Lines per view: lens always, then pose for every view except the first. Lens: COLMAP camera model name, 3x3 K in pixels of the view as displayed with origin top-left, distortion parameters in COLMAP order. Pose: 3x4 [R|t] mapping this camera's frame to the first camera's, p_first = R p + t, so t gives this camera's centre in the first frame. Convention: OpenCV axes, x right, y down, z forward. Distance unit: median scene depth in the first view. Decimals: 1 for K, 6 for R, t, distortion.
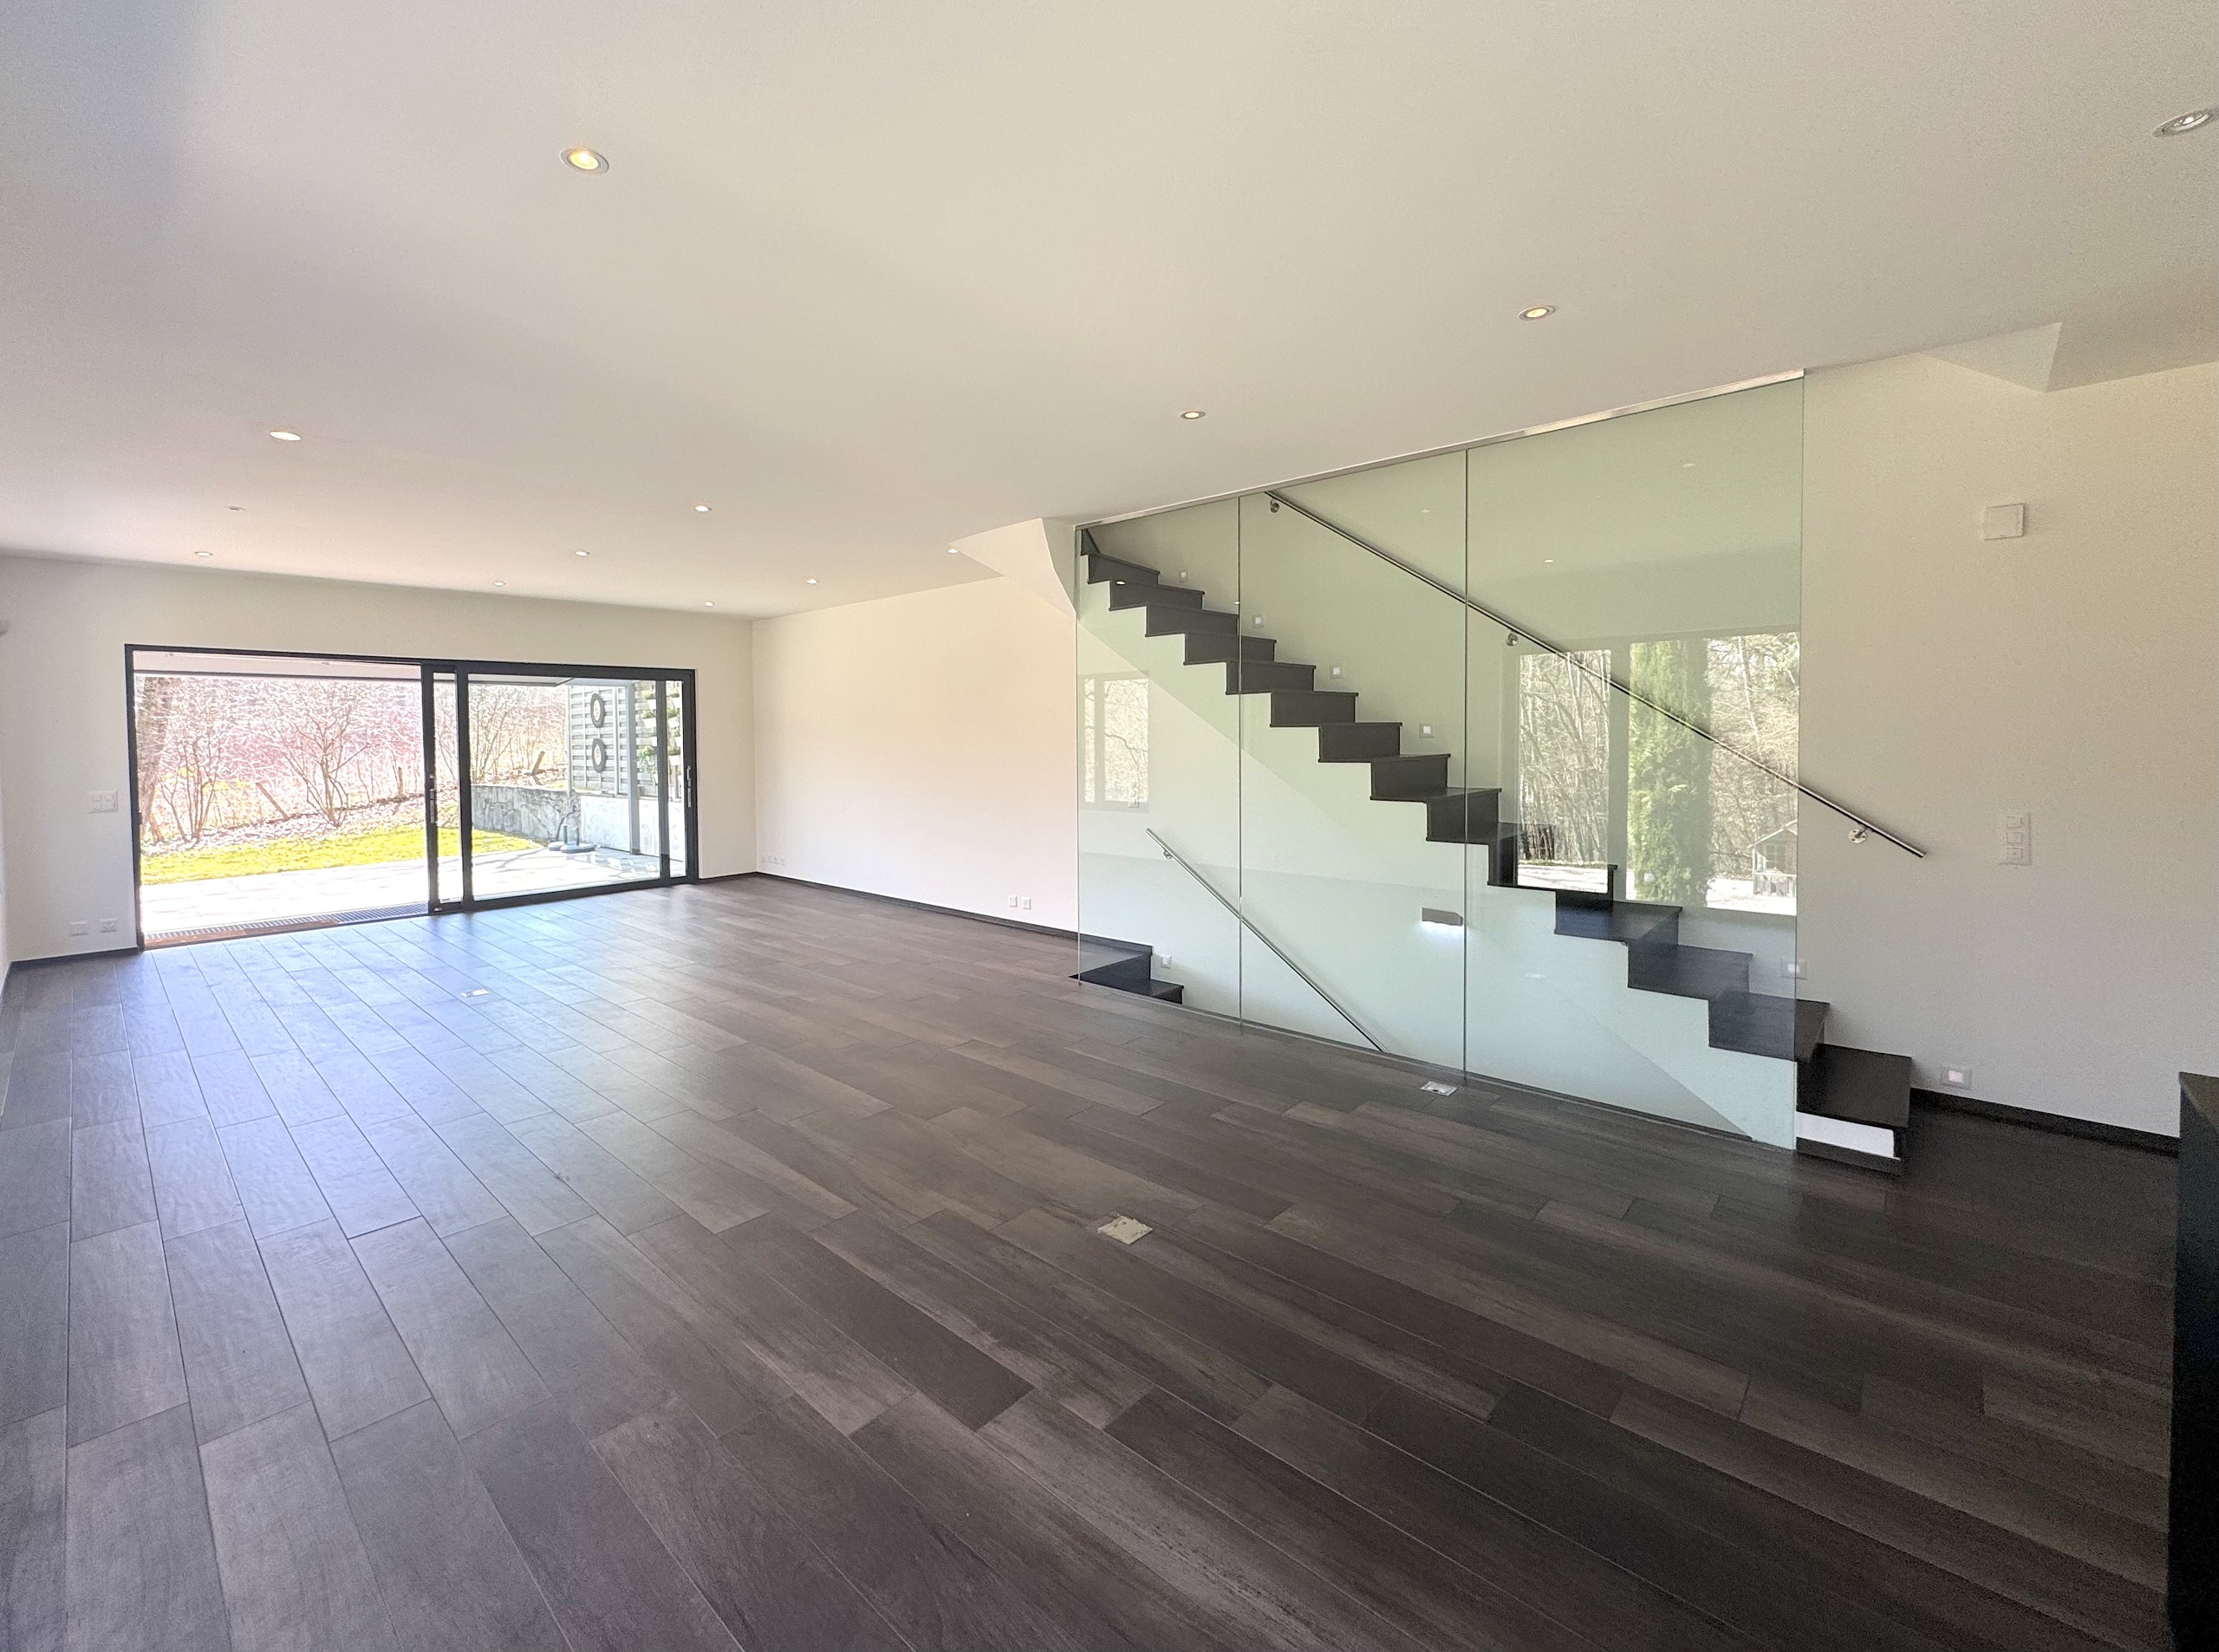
lens RADIAL K [[961.9, 0, 1101.4], [0, 961.9, 765.1], [0, 0, 1]] dist [-0.002305, 0.000395]
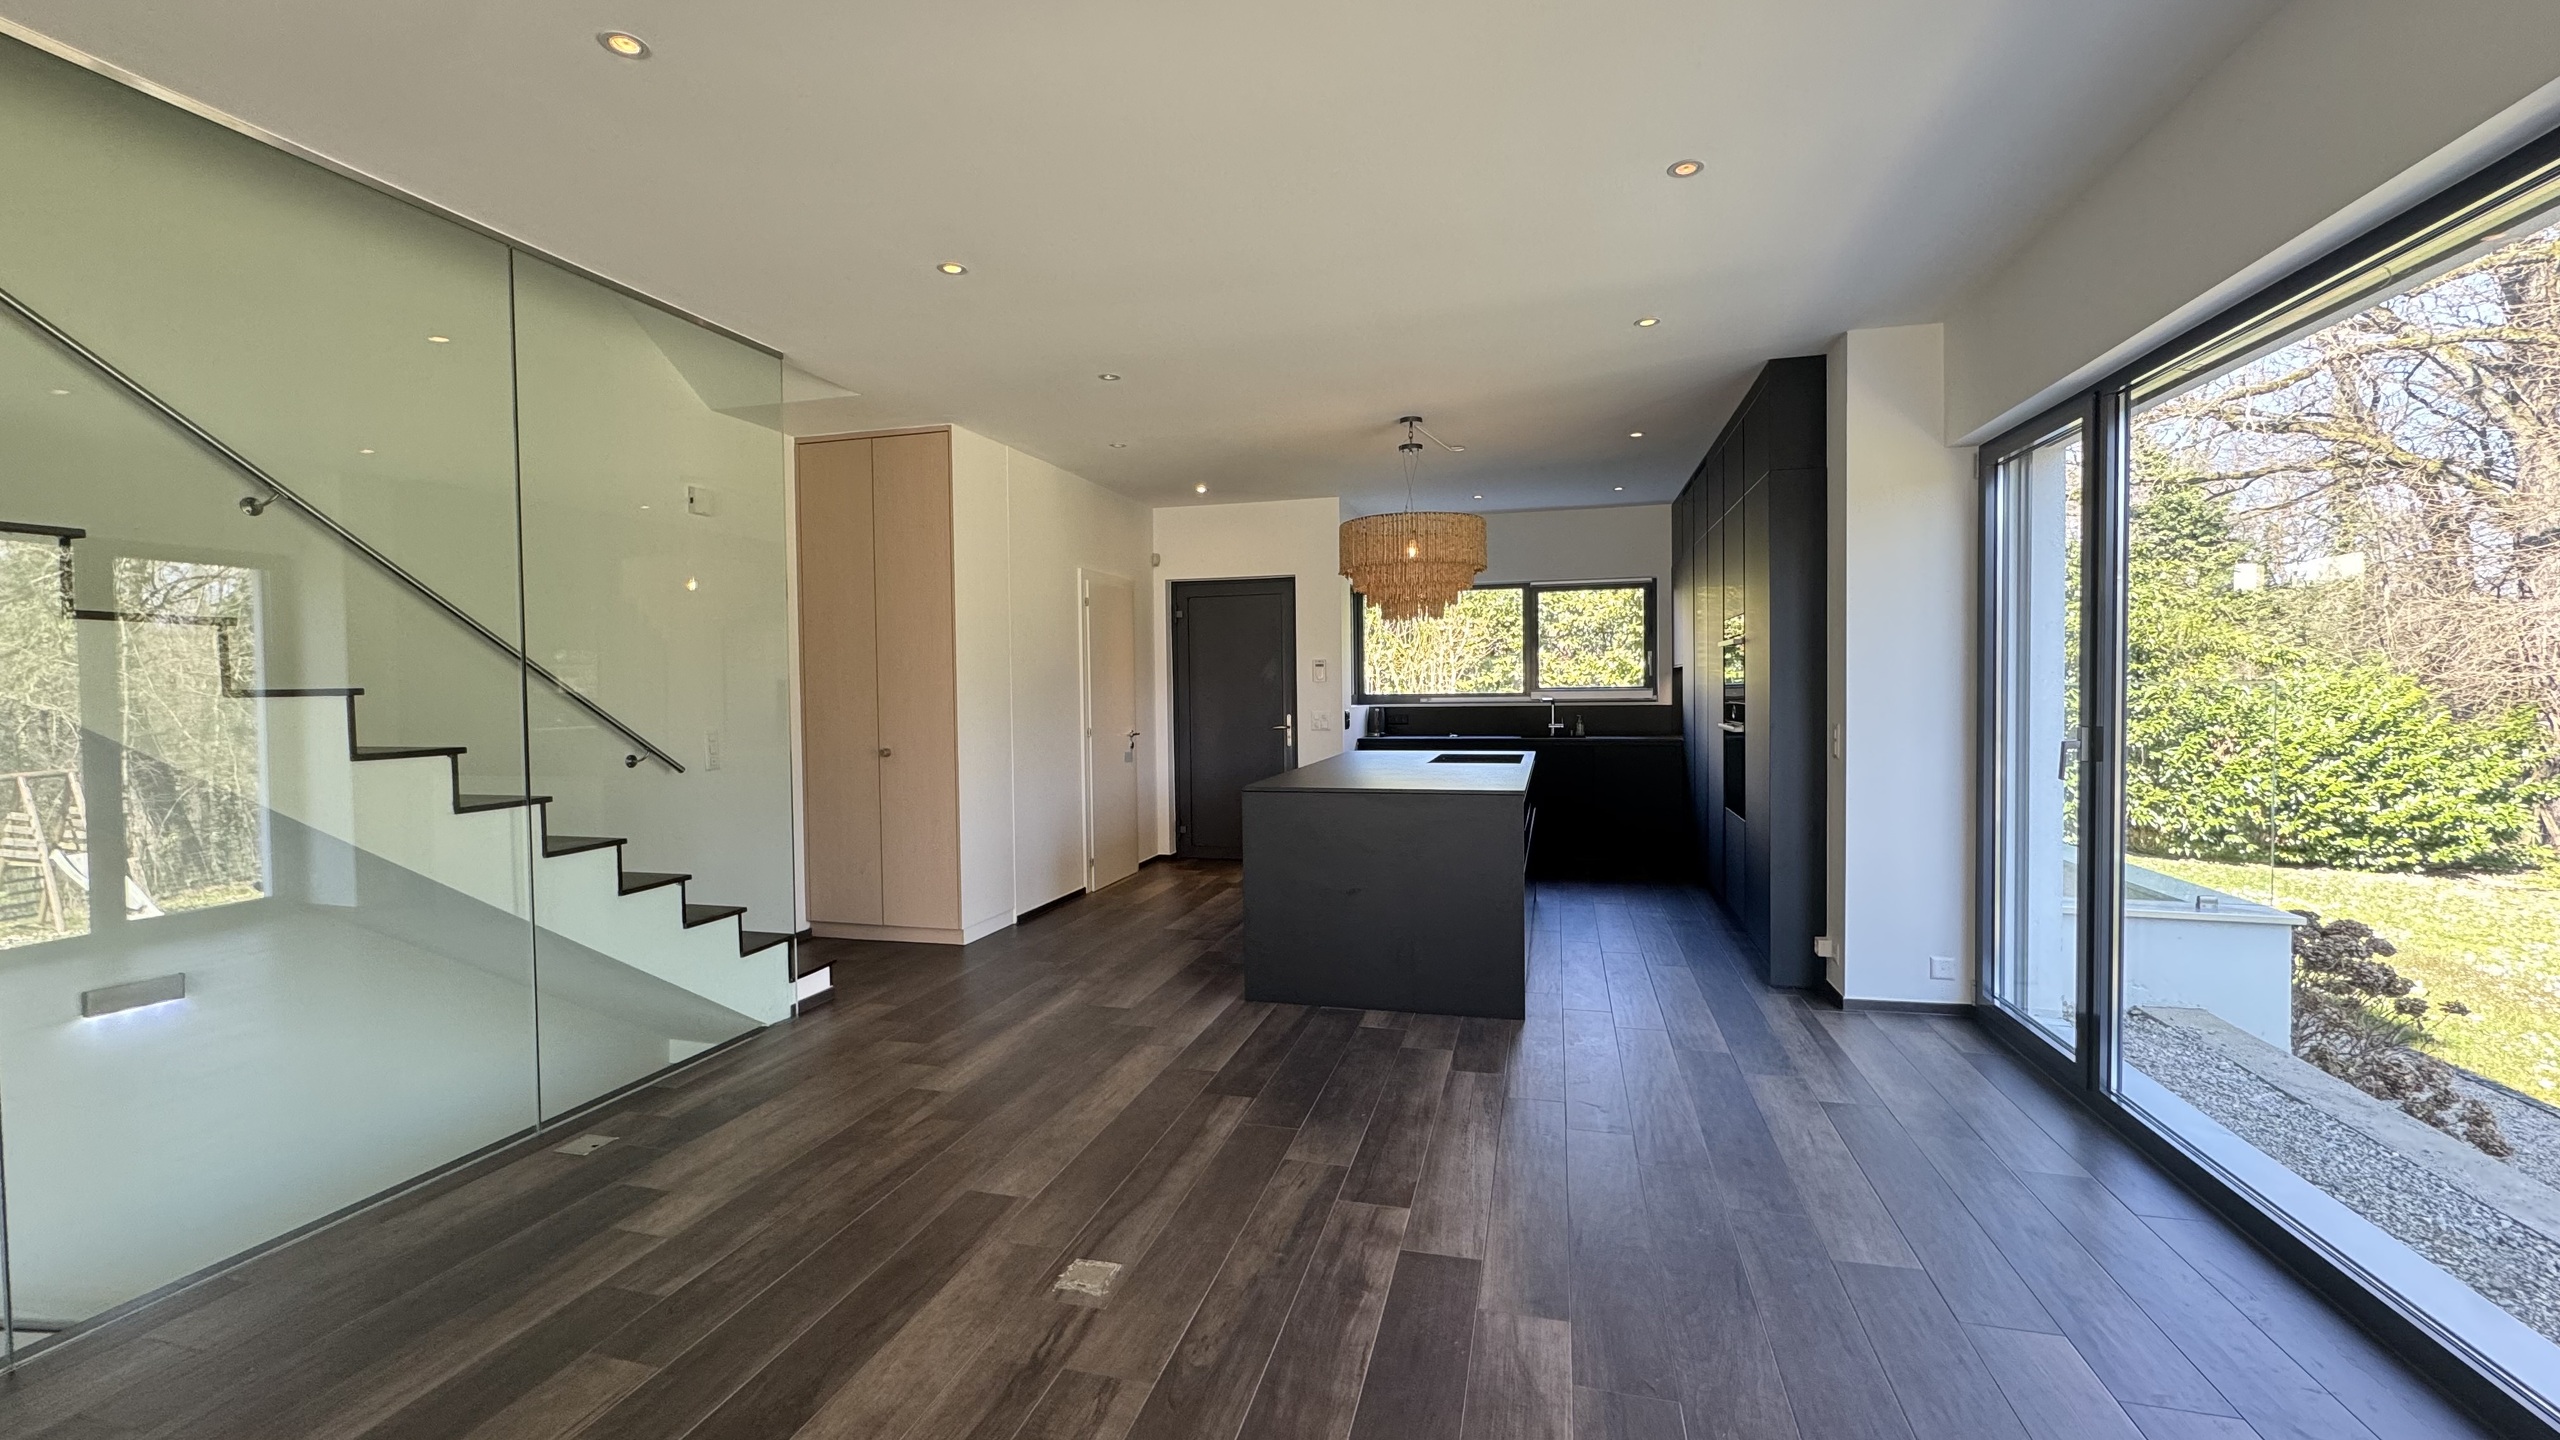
lens RADIAL K [[1105.9, 0, 1280.0], [0, 1105.9, 720.0], [0, 0, 1]] dist [-0.000856, -0.000072]
pose [[-0.486296, -0.008201, 0.873756, -0.724118], [0.047172, 0.998251, 0.035624, 0.038453], [-0.872520, 0.058541, -0.485059, 1.178471]]
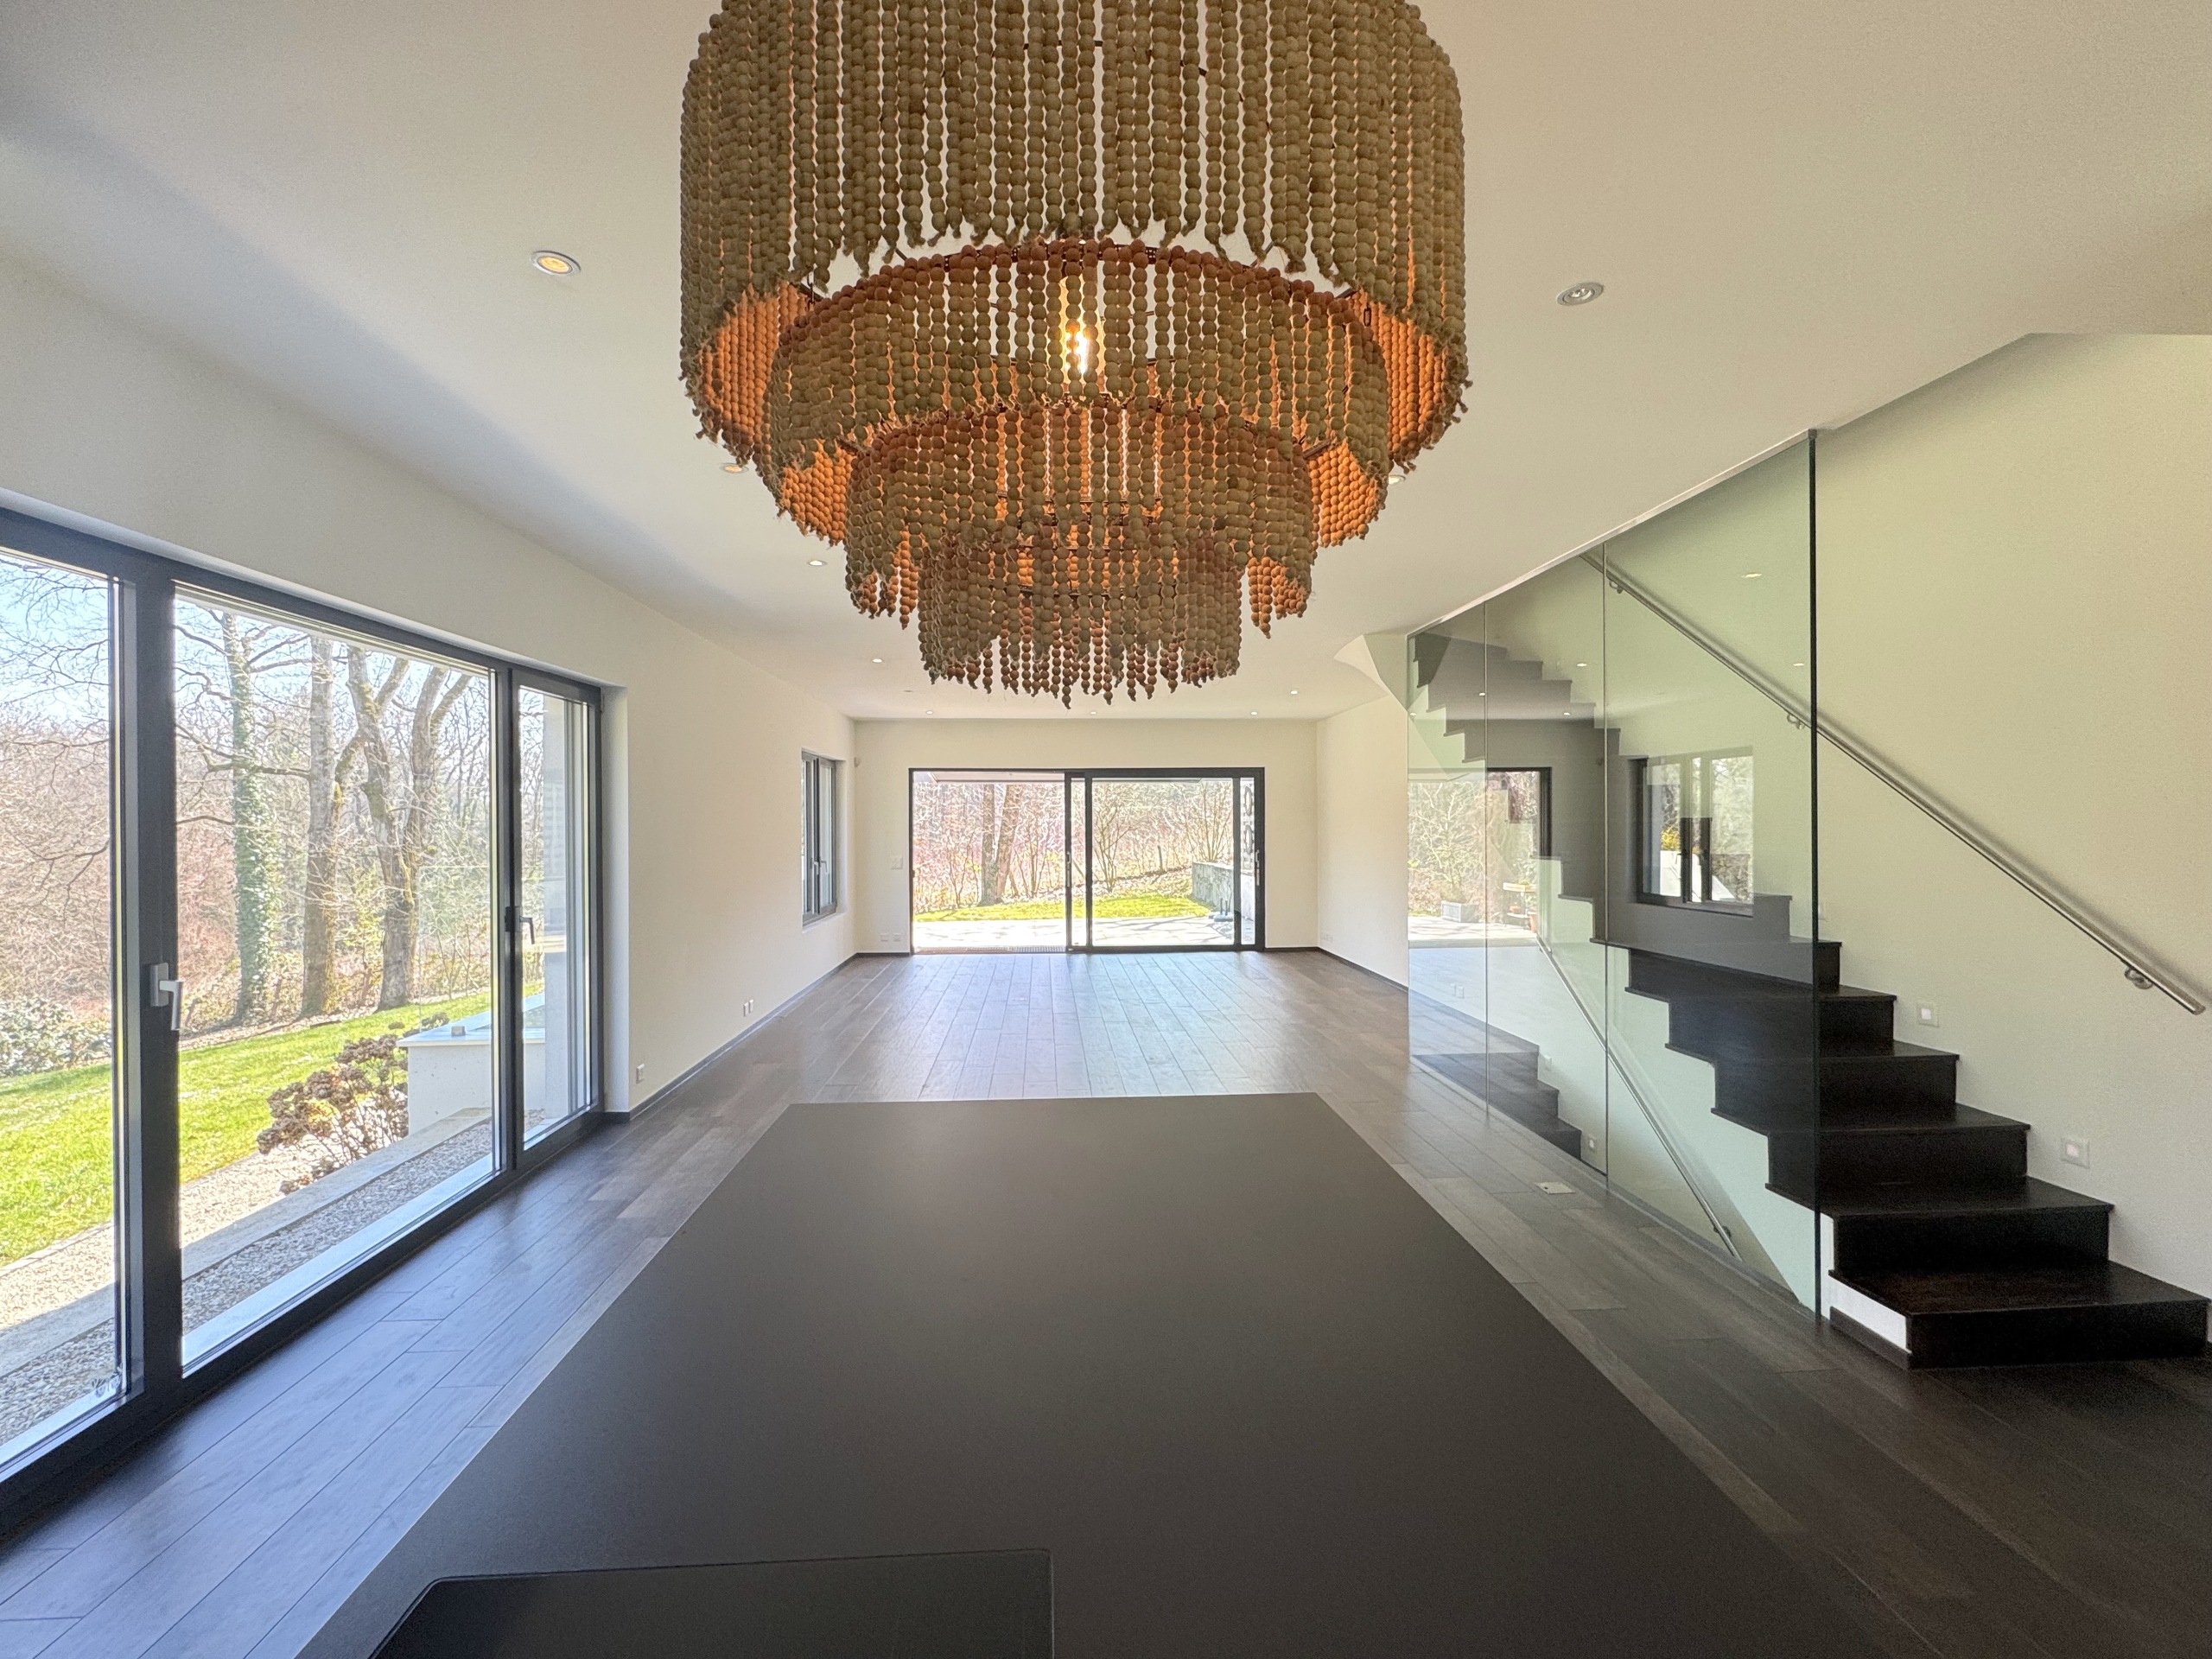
lens RADIAL K [[1041.5, 0, 1106.0], [0, 1041.5, 829.5], [0, 0, 1]] dist [-0.014555, -0.000006]
pose [[0.726769, 0.009389, -0.686818, 0.938389], [-0.024364, 0.999630, -0.012116, -0.013726], [0.686450, 0.025539, 0.726729, -0.135061]]
